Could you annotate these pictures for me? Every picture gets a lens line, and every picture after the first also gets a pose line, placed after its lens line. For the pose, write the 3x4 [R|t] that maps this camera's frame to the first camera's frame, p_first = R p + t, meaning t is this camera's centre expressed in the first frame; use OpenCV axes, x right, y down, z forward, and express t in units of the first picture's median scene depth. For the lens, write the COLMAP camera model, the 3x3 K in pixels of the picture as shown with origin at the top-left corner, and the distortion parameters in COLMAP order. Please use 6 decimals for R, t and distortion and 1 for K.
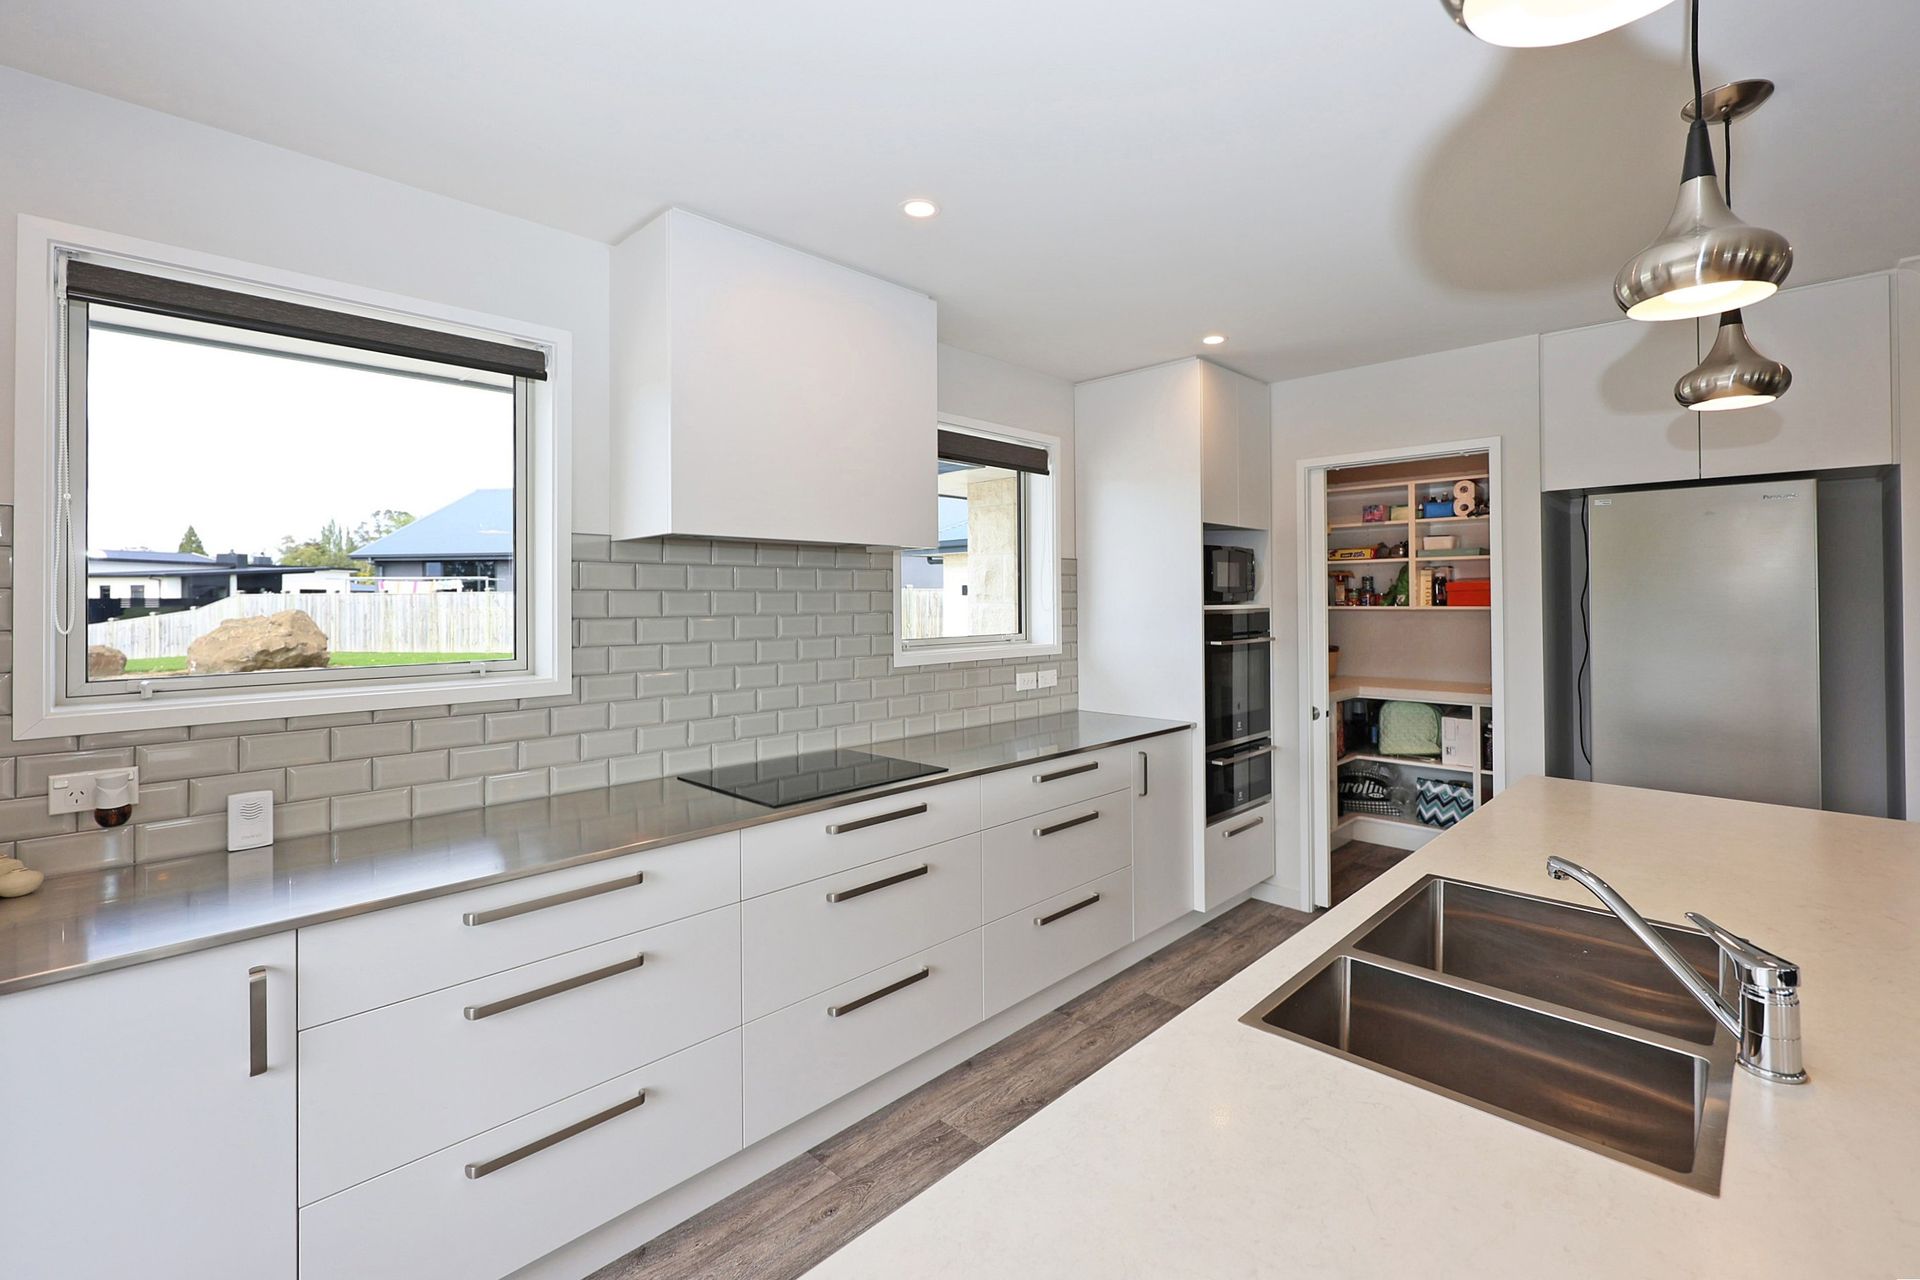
lens RADIAL K [[832.5, 0, 1006.0], [0, 832.5, 599.4], [0, 0, 1]] dist [0.002653, 0.001240]
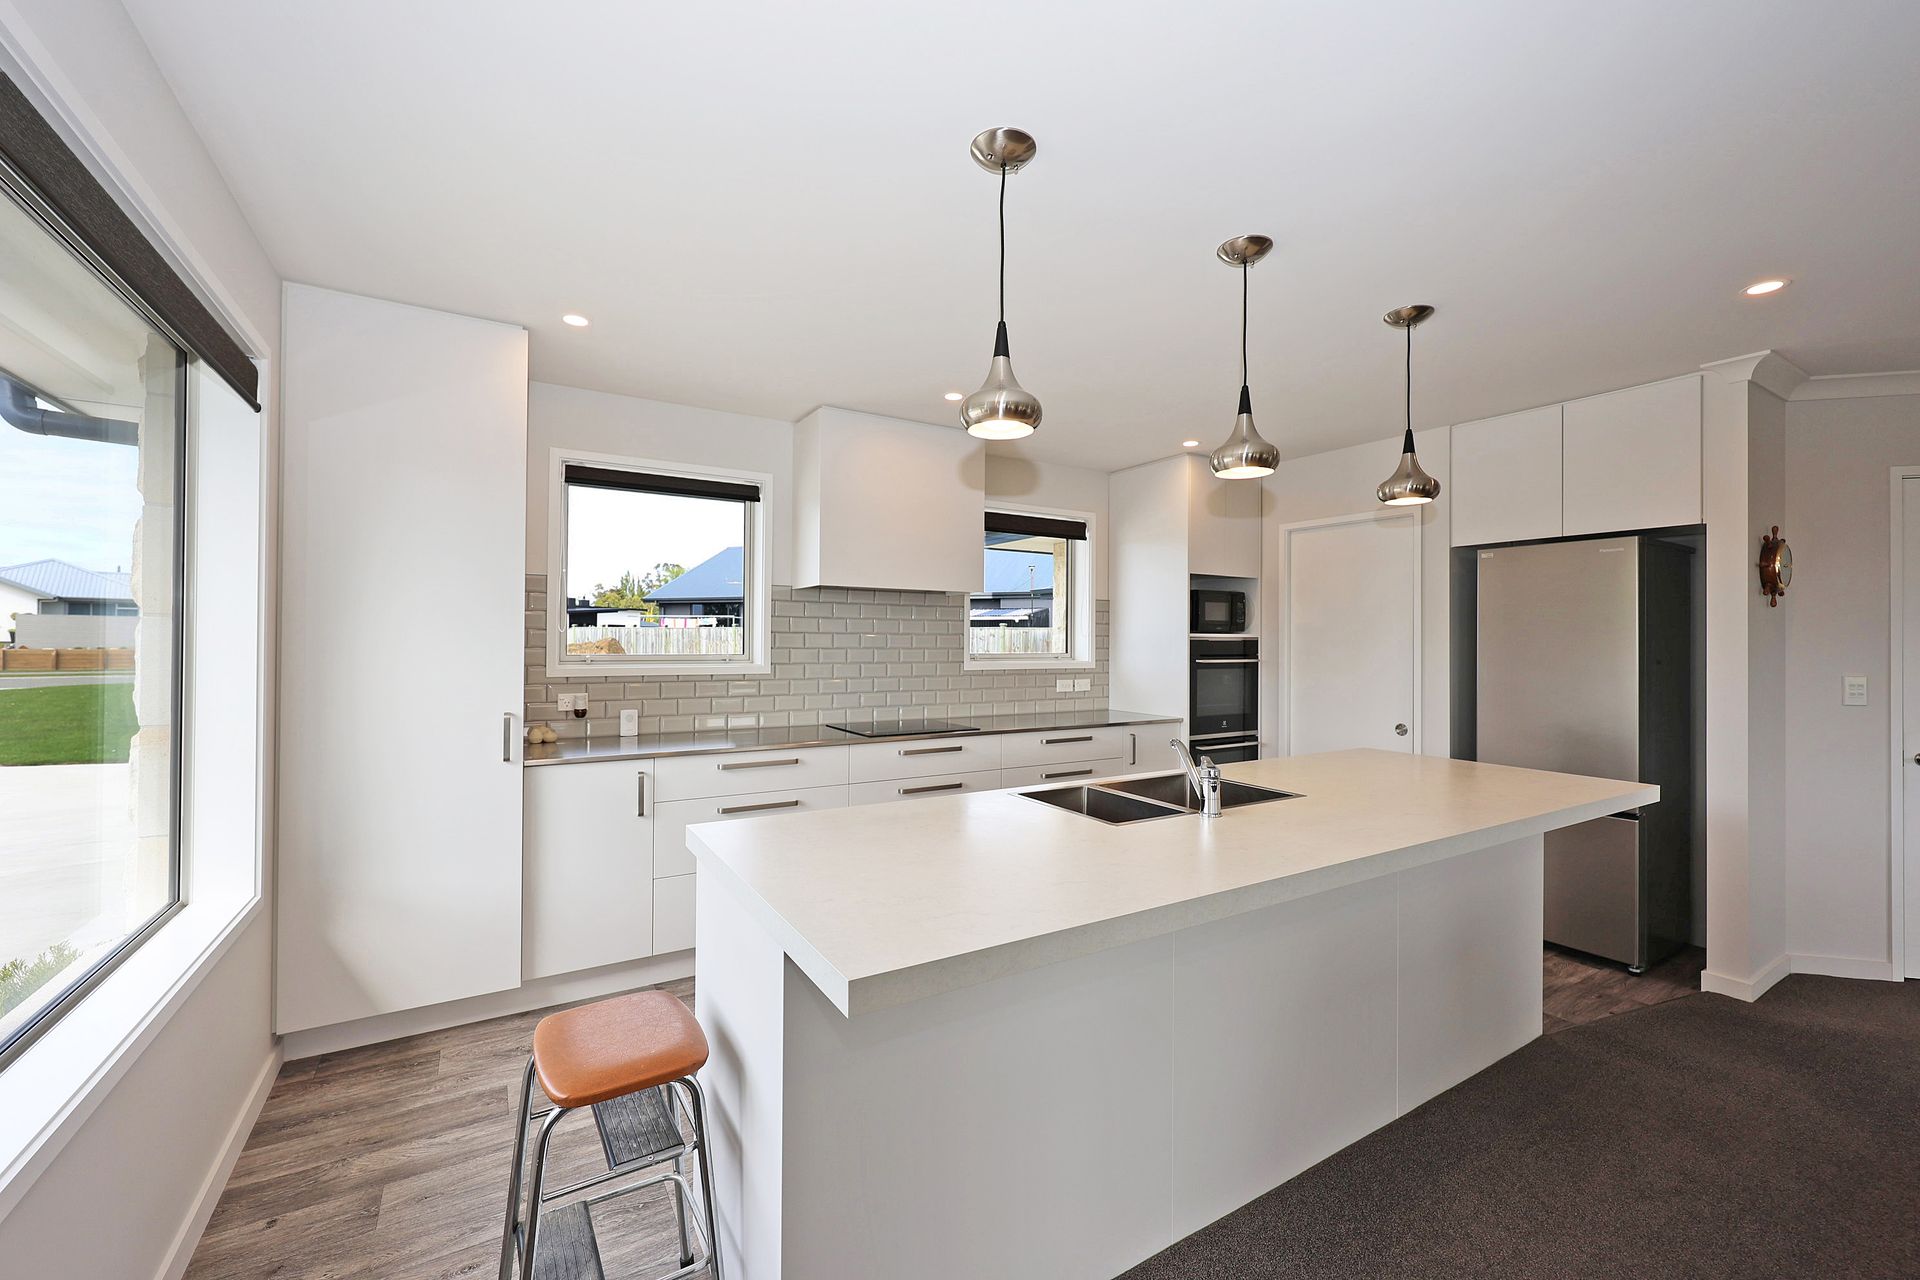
lens RADIAL K [[777.2, 0, 963.6], [0, 777.2, 643.0], [0, 0, 1]] dist [0.026931, 0.000192]
pose [[0.963602, 0.014581, -0.266943, 0.254519], [-0.013599, 0.999892, 0.005528, 0.023886], [0.266995, -0.001697, 0.963696, -0.396652]]
